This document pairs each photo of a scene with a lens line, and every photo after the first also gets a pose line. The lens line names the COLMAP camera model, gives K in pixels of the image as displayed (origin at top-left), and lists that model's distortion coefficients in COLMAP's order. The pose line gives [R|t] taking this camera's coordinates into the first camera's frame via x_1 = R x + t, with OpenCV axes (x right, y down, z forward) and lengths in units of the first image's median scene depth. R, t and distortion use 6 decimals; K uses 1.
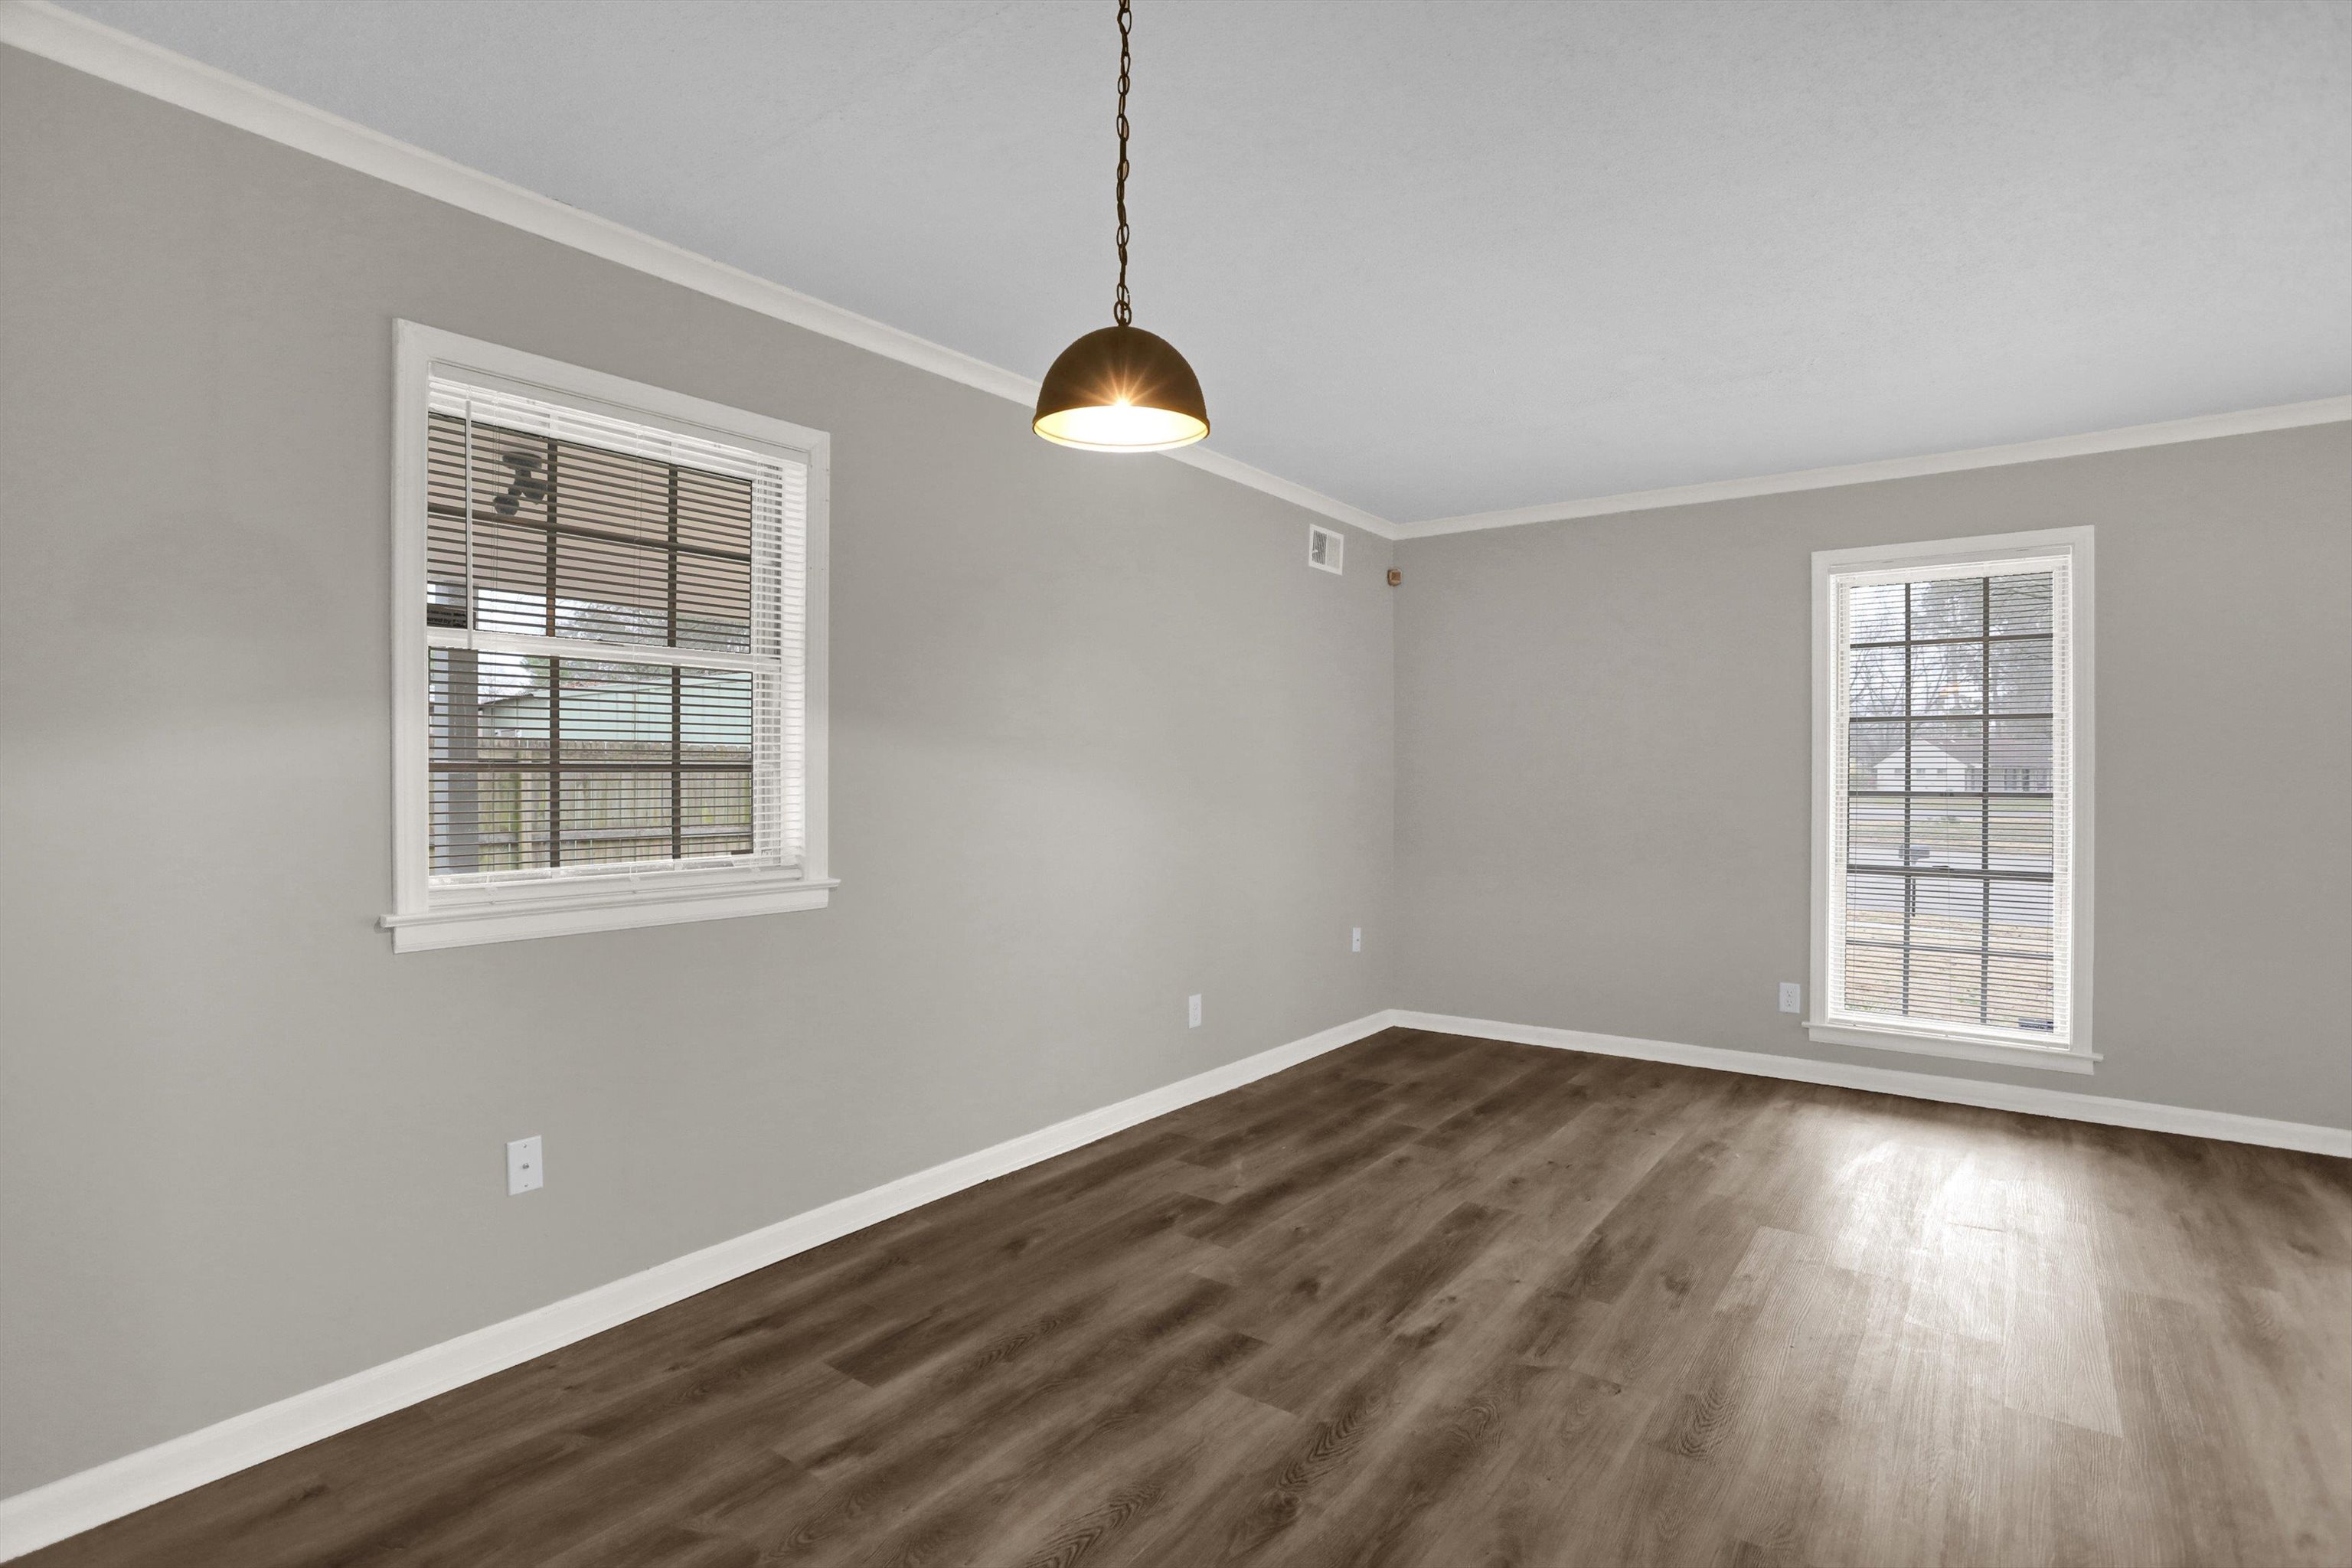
lens RADIAL K [[1142.6, 0, 1184.0], [0, 1142.6, 783.6], [0, 0, 1]] dist [-0.063229, 0.025642]
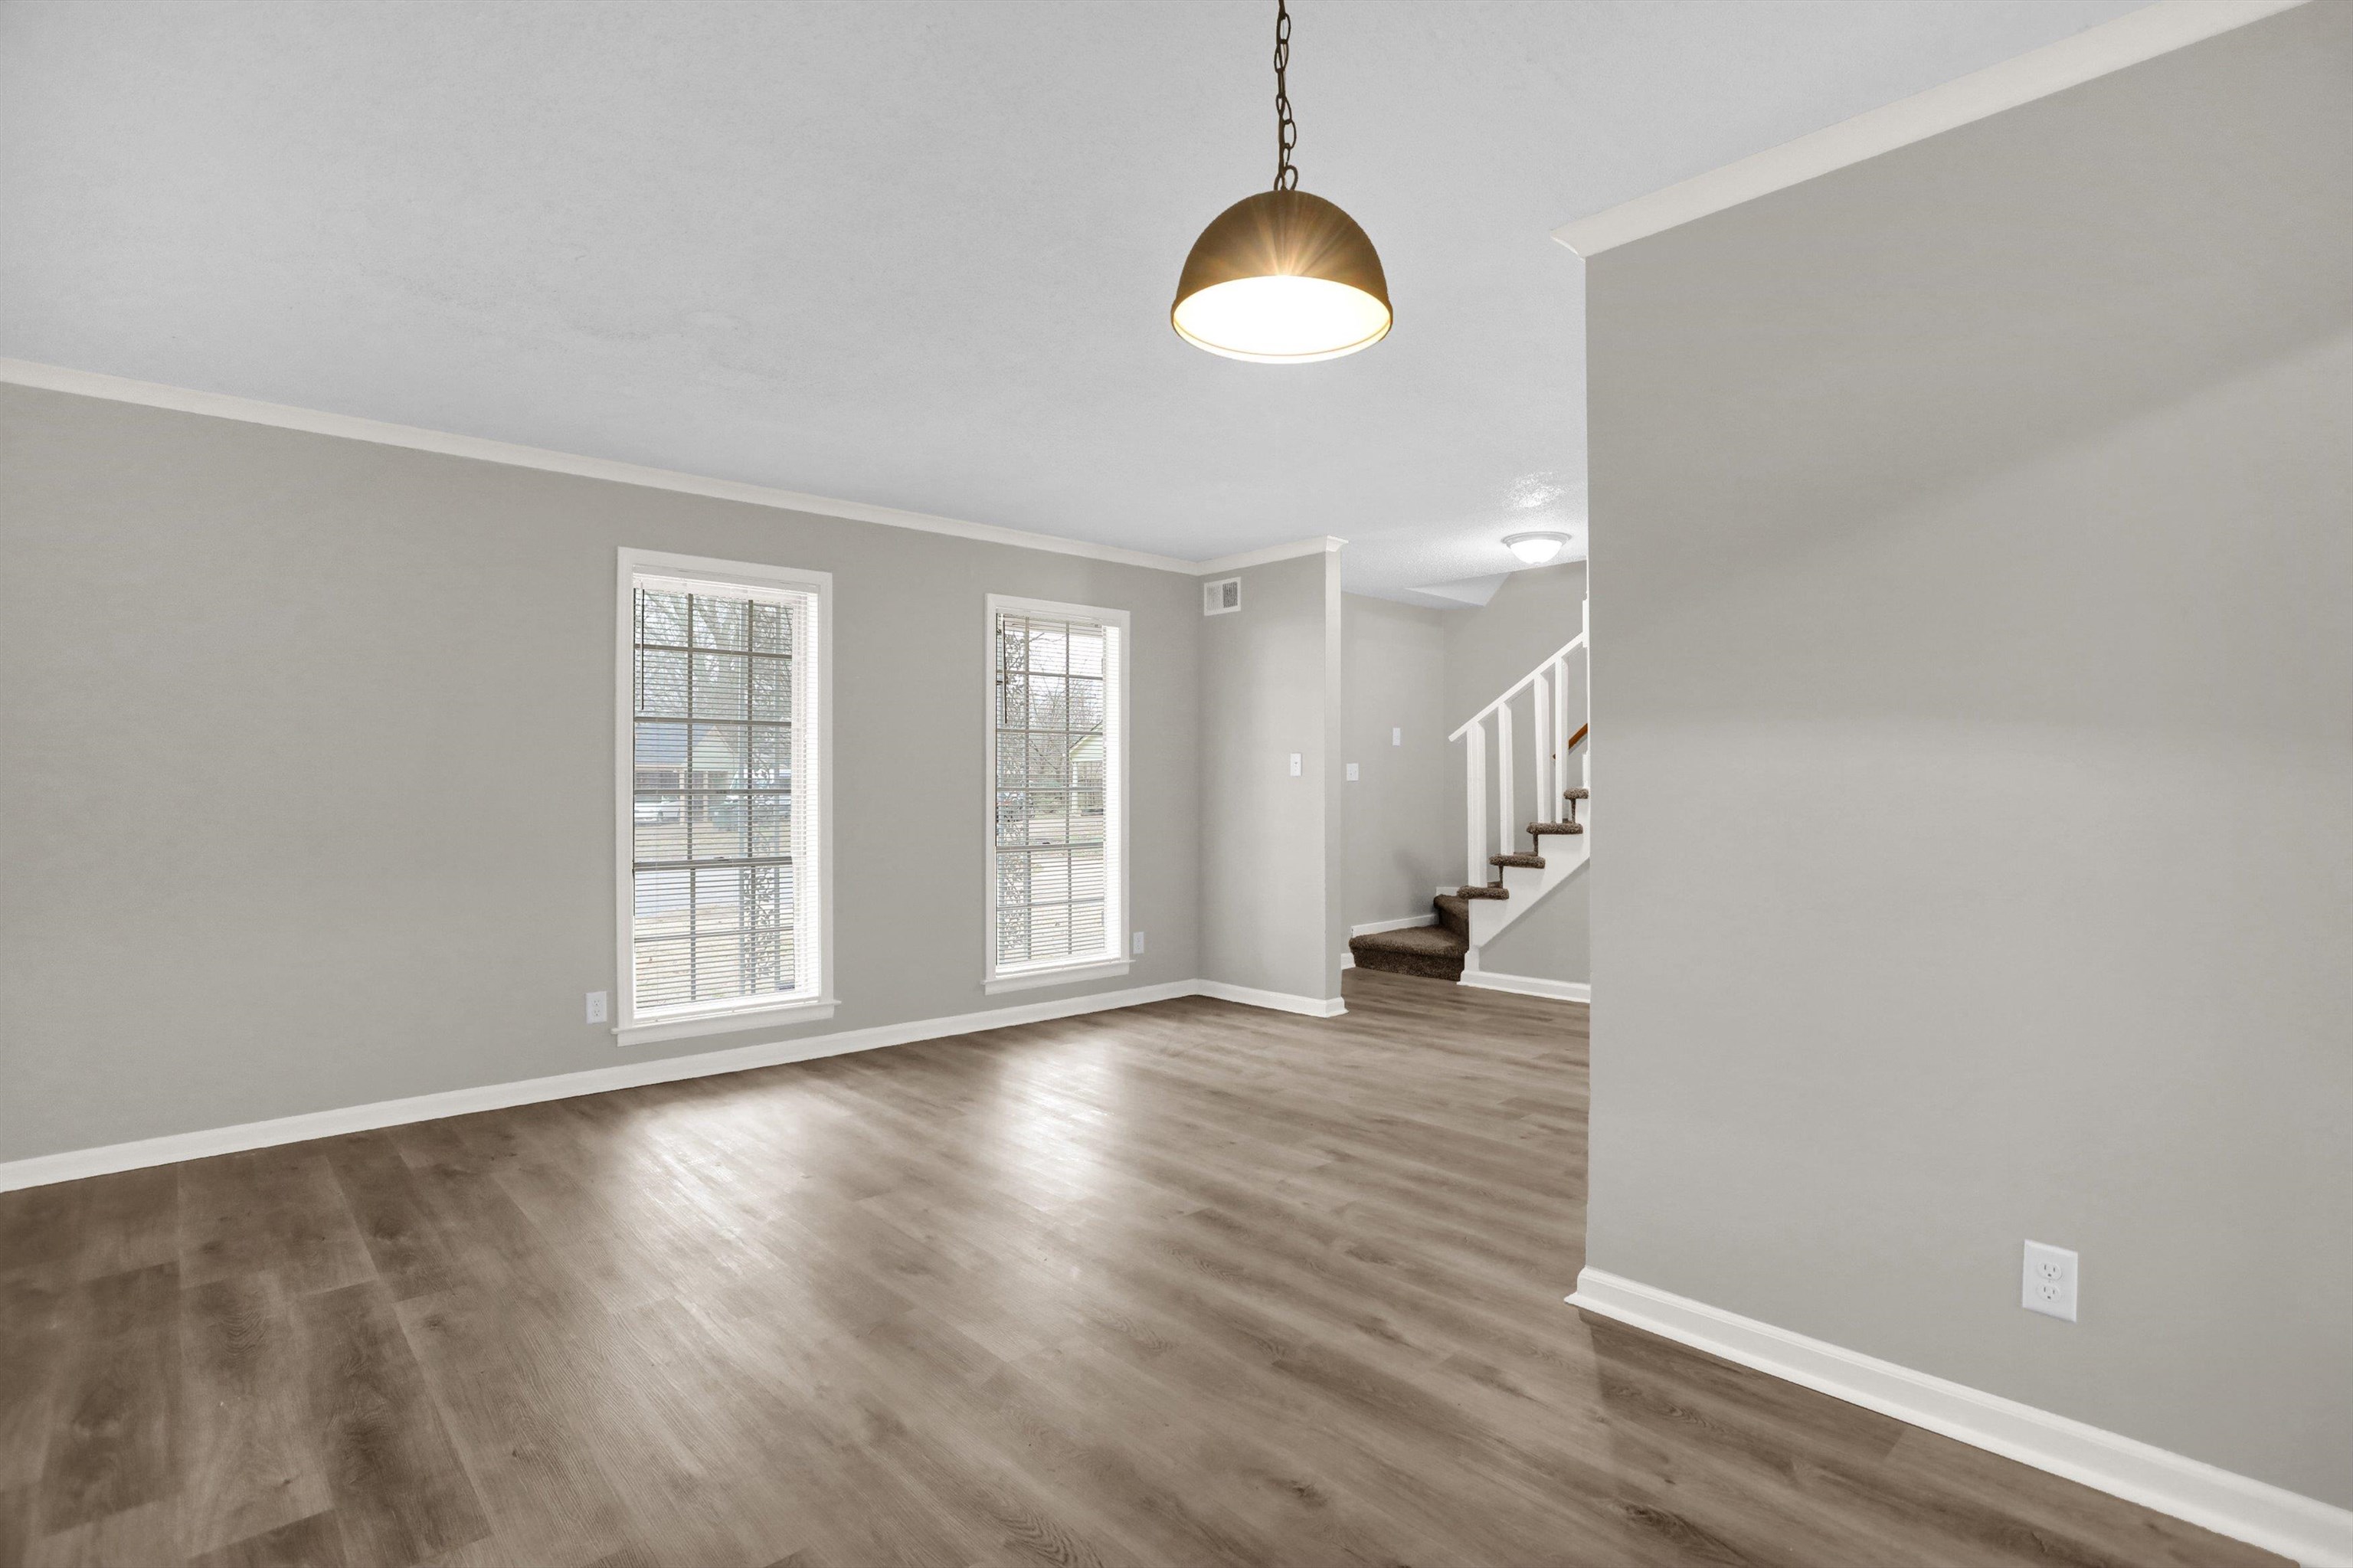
lens RADIAL K [[1151.3, 0, 1176.5], [0, 1151.3, 784.0], [0, 0, 1]] dist [-0.070572, 0.032597]
pose [[0.186871, -0.002636, 0.982381, -0.368290], [0.008643, 0.999962, 0.001039, 0.005663], [-0.982347, 0.008296, 0.186886, 0.397270]]
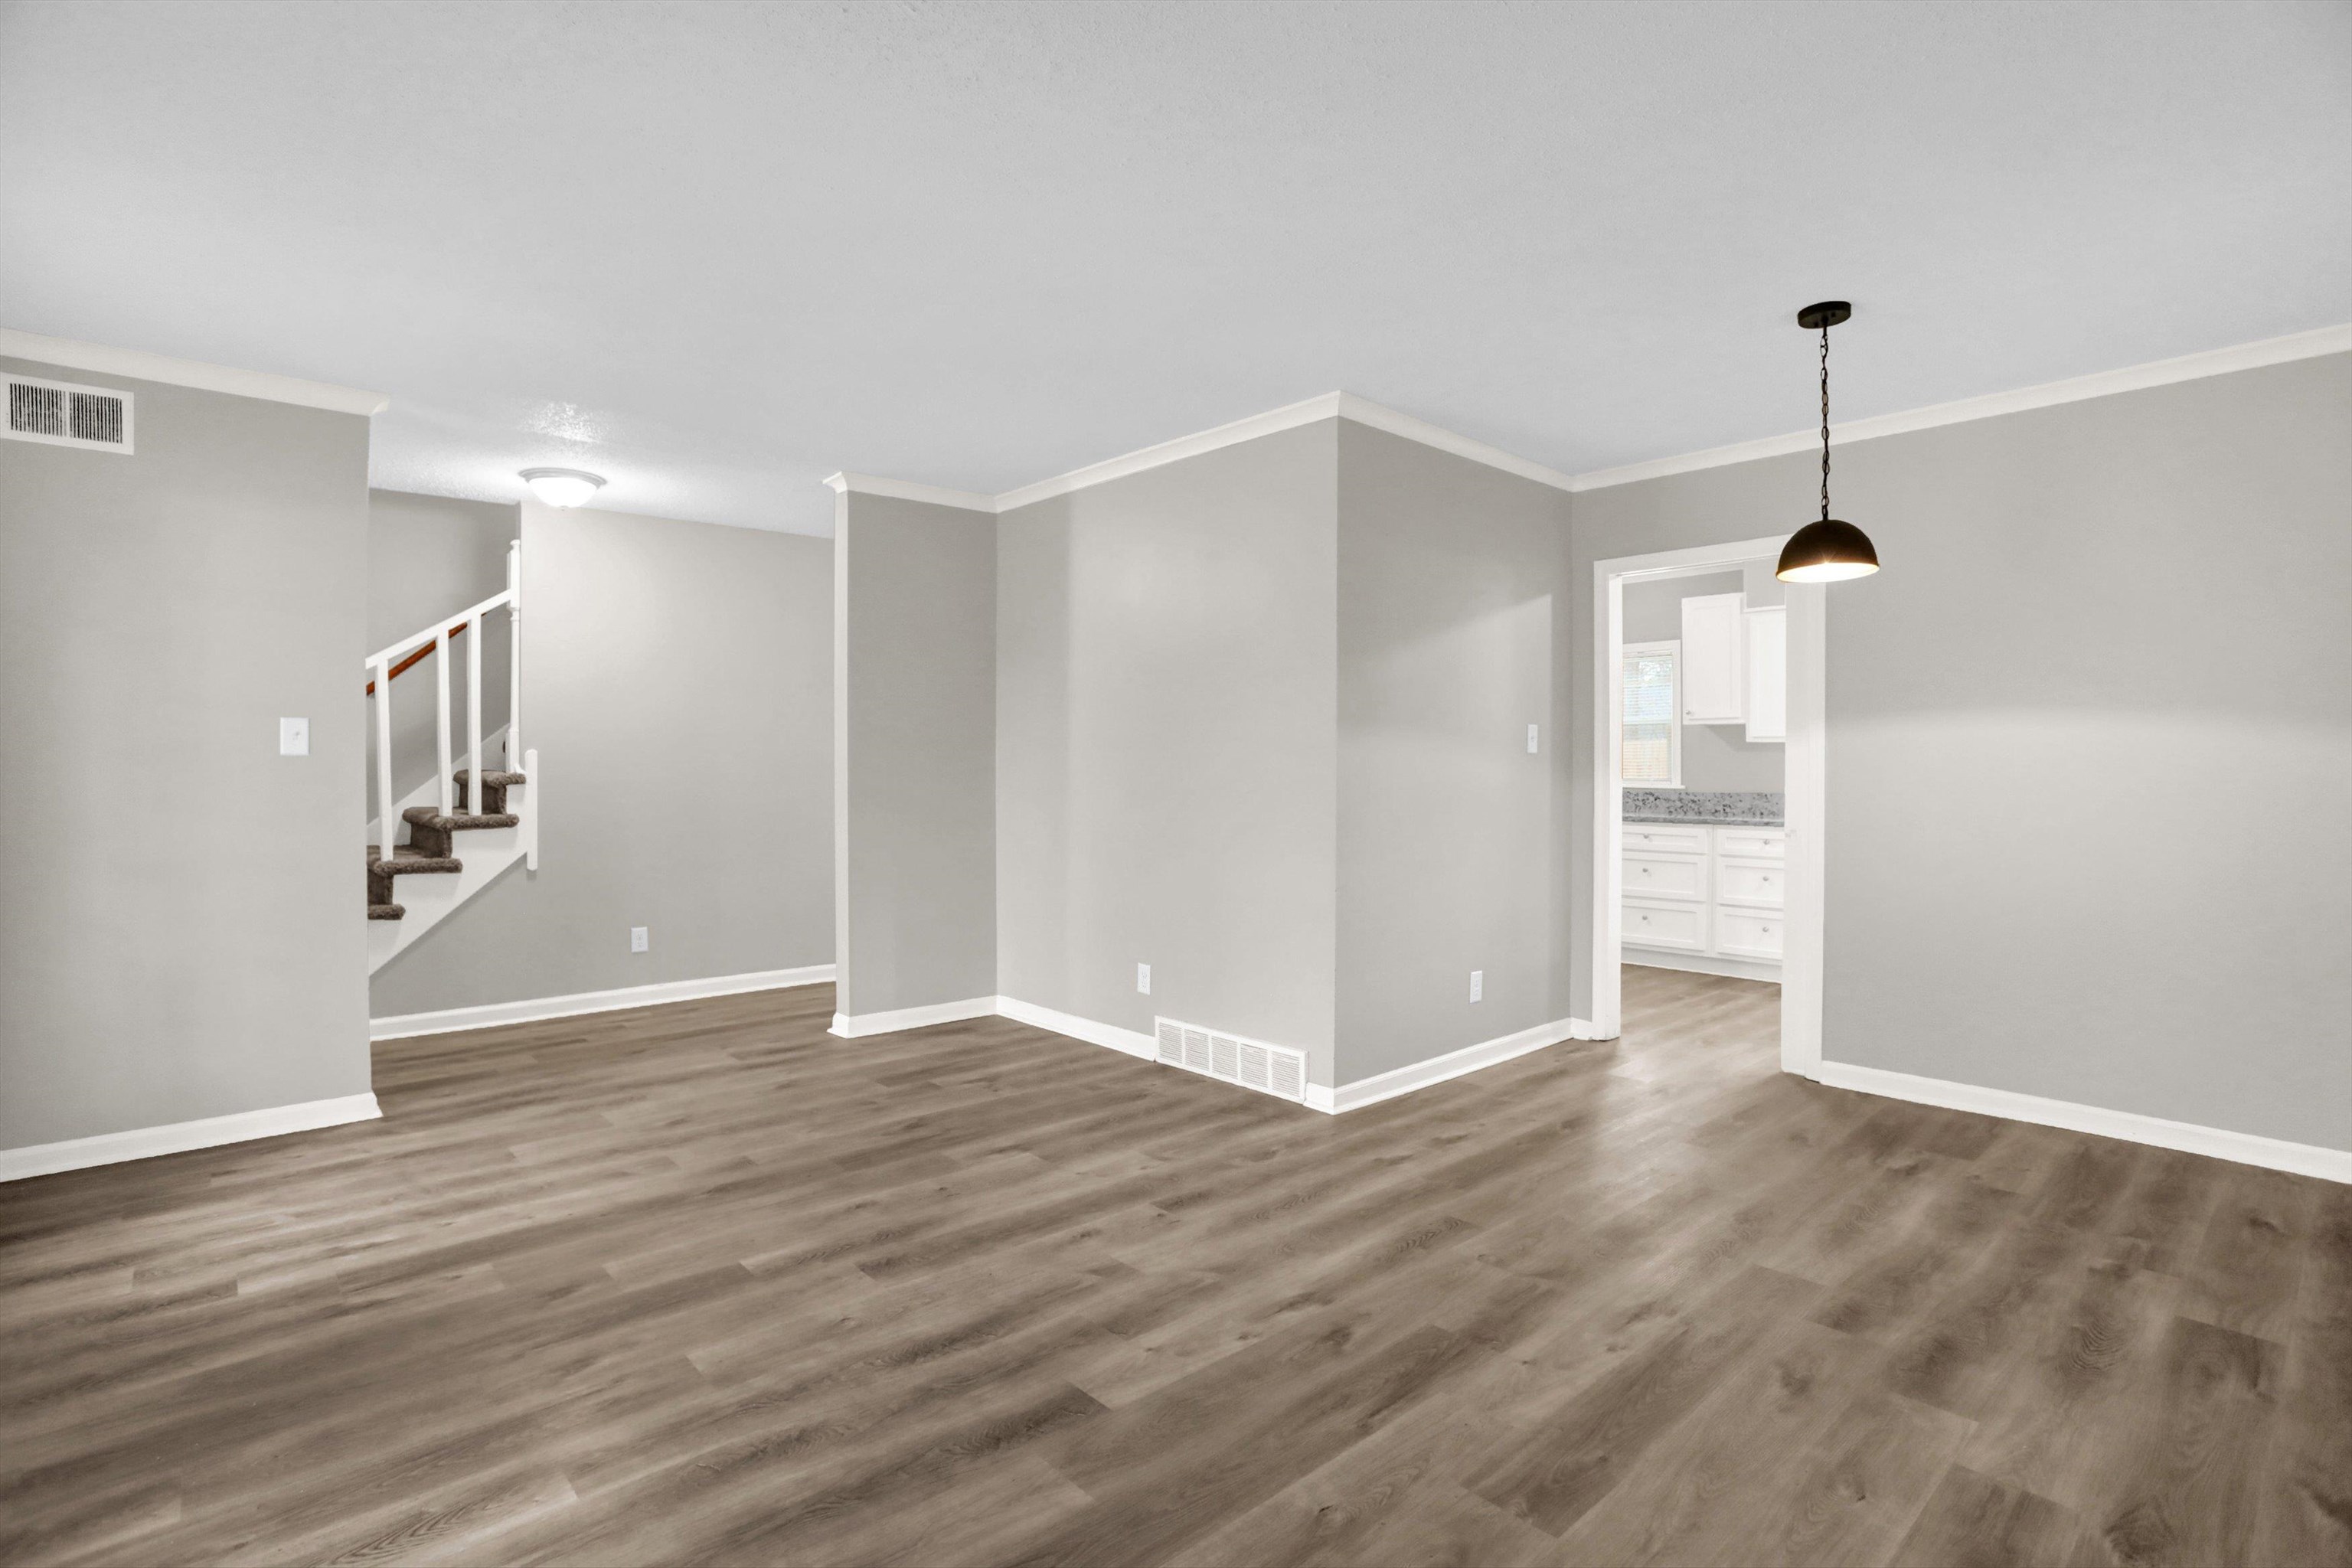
lens RADIAL K [[1142.6, 0, 1184.0], [0, 1142.6, 783.6], [0, 0, 1]] dist [-0.063229, 0.025642]
pose [[-0.981193, -0.005171, 0.192959, 0.273250], [-0.000779, 0.999739, 0.022829, 0.000125], [-0.193027, 0.022249, -0.980941, 1.305342]]
